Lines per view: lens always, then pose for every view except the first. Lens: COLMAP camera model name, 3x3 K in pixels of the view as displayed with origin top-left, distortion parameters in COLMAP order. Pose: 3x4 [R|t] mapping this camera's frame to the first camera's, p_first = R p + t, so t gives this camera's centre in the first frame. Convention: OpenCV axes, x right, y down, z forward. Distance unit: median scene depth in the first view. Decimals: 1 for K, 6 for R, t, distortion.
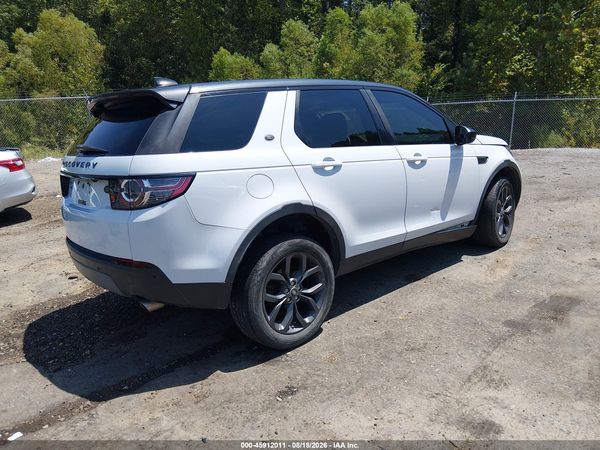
lens RADIAL K [[452.7, 0, 302.7], [0, 452.7, 225.3], [0, 0, 1]] dist [0.084859, -0.130757]
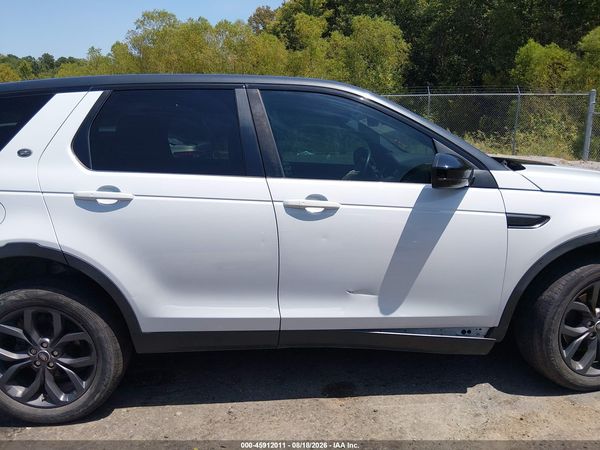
lens RADIAL K [[452.7, 0, 302.7], [0, 452.7, 225.3], [0, 0, 1]] dist [0.084859, -0.130757]
pose [[0.789166, 0.170674, -0.589989, 0.621540], [-0.166636, 0.984081, 0.061786, -0.158542], [0.591142, 0.049554, 0.805044, 0.528894]]
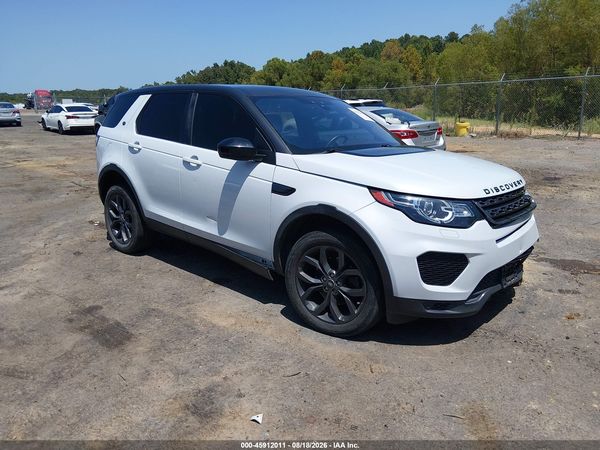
lens RADIAL K [[452.7, 0, 302.7], [0, 452.7, 225.3], [0, 0, 1]] dist [0.084859, -0.130757]
pose [[0.127014, 0.305340, -0.943734, 1.373186], [-0.237602, 0.933106, 0.269923, -0.365582], [0.963023, 0.189949, 0.191067, 1.111547]]
